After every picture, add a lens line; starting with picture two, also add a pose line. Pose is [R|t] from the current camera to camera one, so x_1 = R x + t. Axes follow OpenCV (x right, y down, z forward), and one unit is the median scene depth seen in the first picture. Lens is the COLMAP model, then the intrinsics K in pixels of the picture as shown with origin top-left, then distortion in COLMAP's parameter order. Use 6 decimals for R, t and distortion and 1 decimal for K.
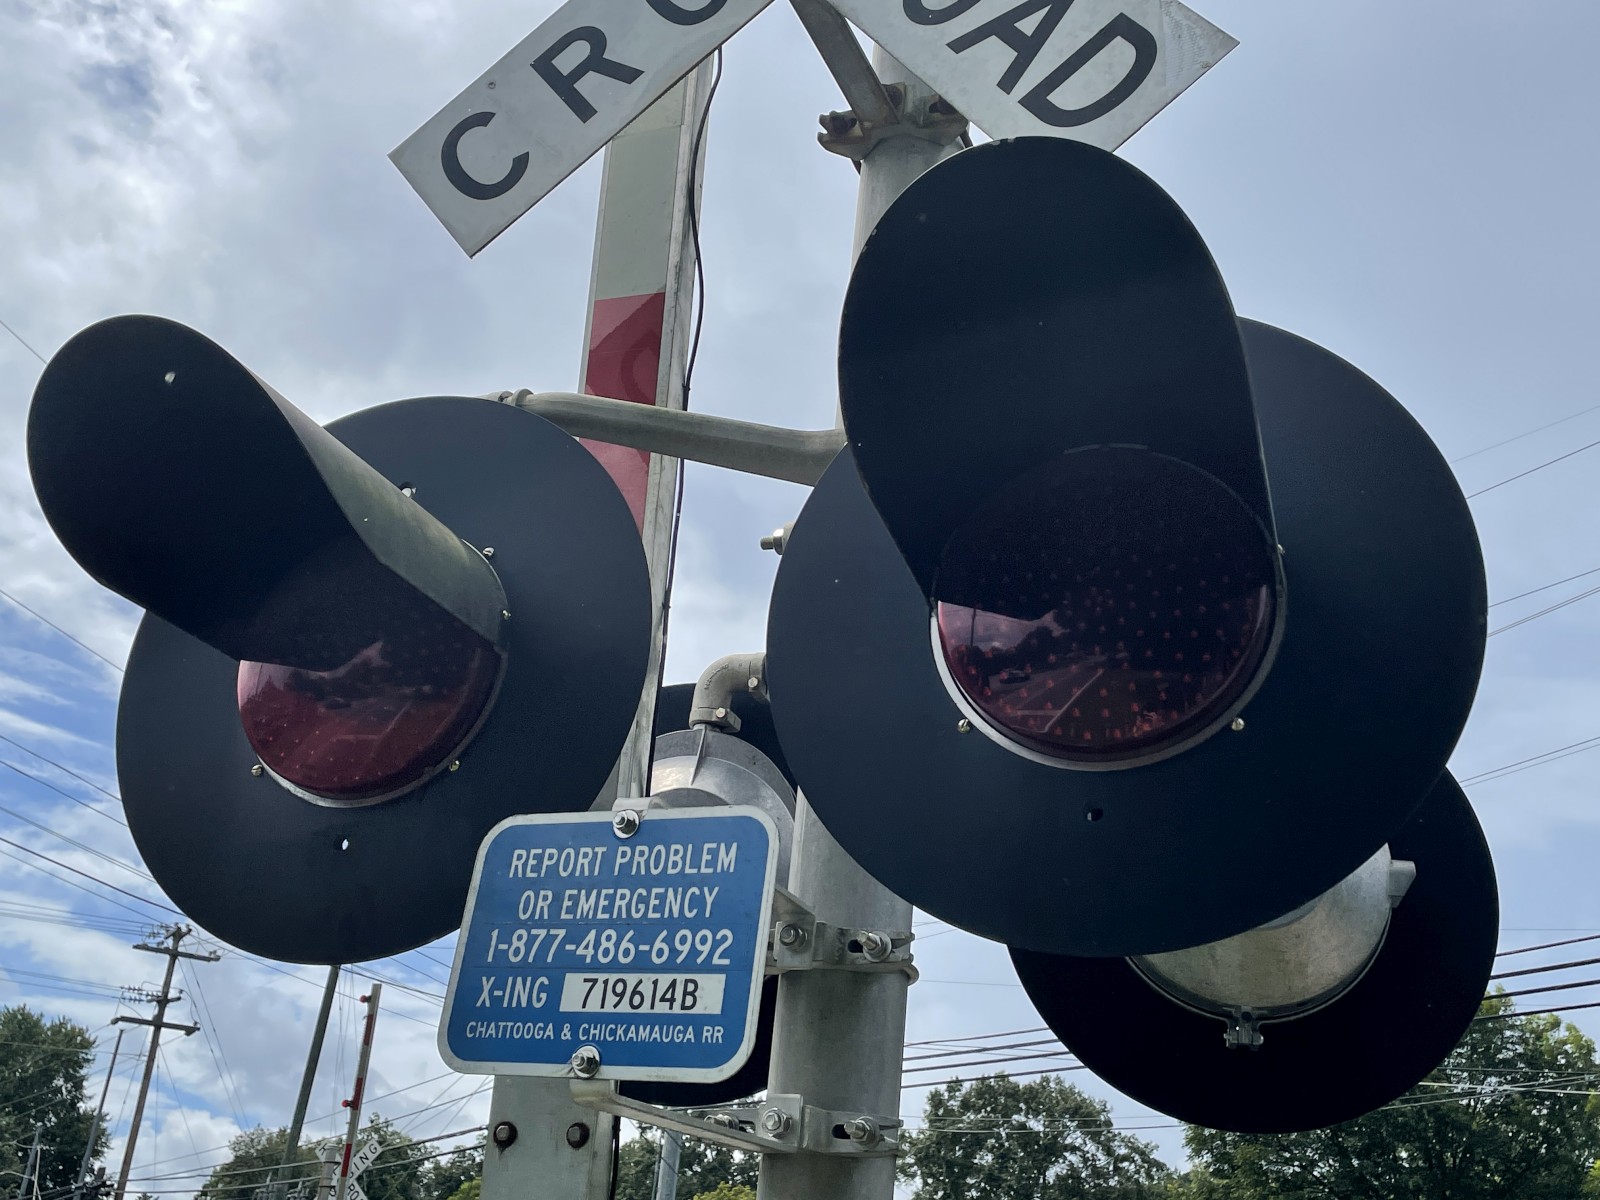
lens RADIAL K [[1766.6, 0, 800.0], [0, 1766.6, 600.0], [0, 0, 1]] dist [0.088322, -0.052439]
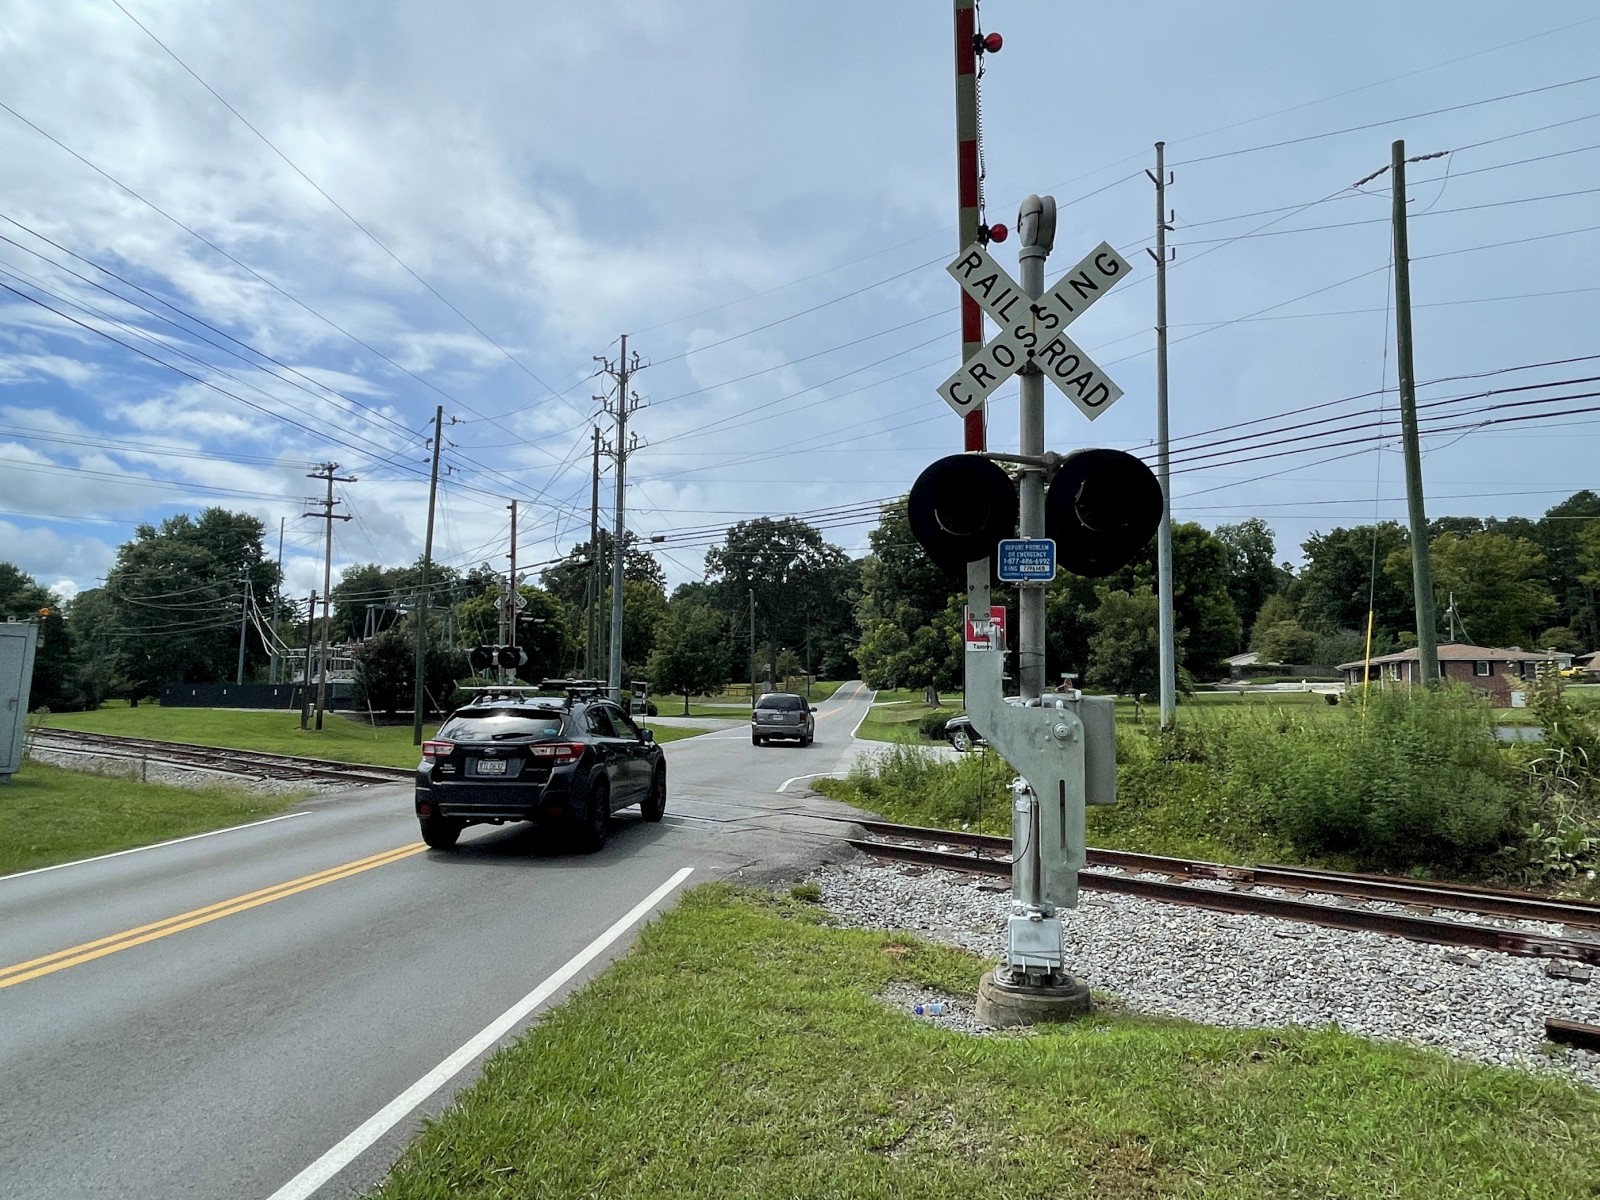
lens RADIAL K [[986.6, 0, 800.0], [0, 986.6, 600.0], [0, 0, 1]] dist [-0.000460, -0.000513]
pose [[0.986667, -0.064128, 0.149588, -0.015951], [0.009863, 0.940974, 0.338336, -0.009676], [-0.162455, -0.332349, 0.929060, -0.024221]]
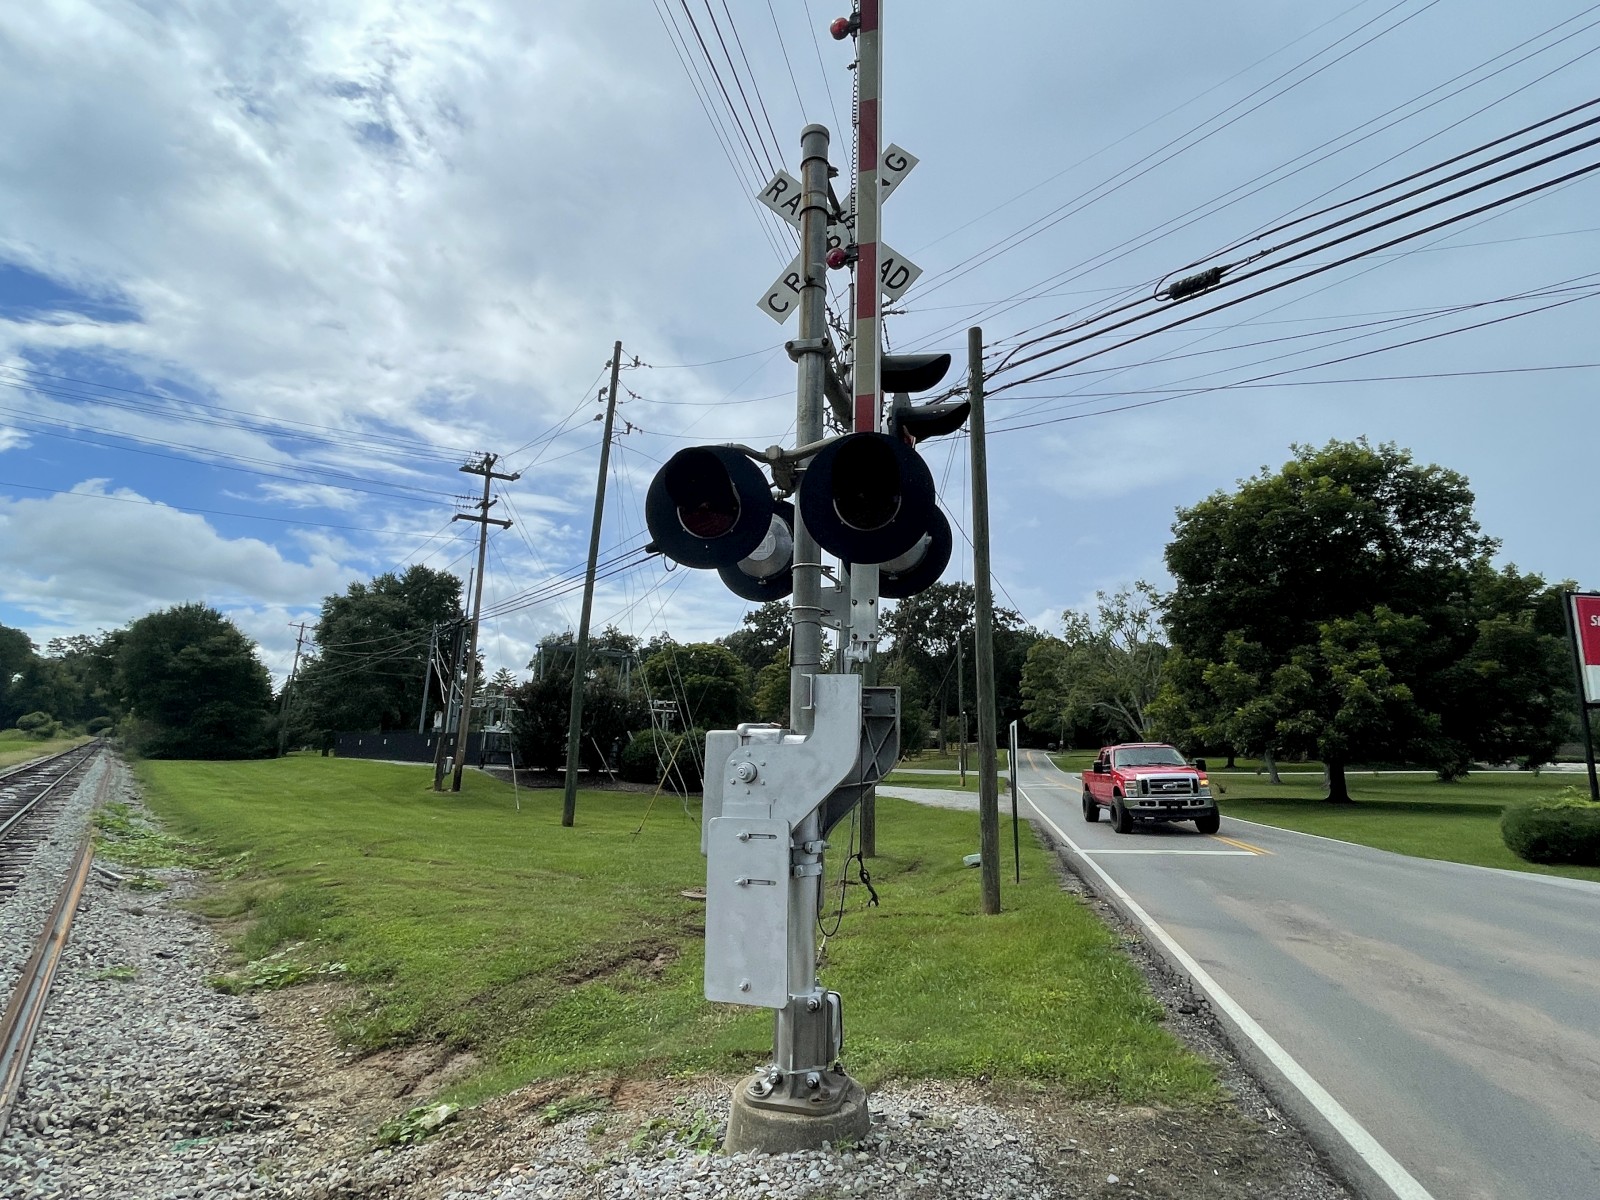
lens RADIAL K [[840.9, 0, 800.0], [0, 840.9, 600.0], [0, 0, 1]] dist [0.001250, 0.000162]
pose [[0.998559, -0.053214, 0.006974, -0.046863], [0.049842, 0.967674, 0.247229, 0.062630], [-0.019905, -0.246525, 0.968932, 0.134686]]
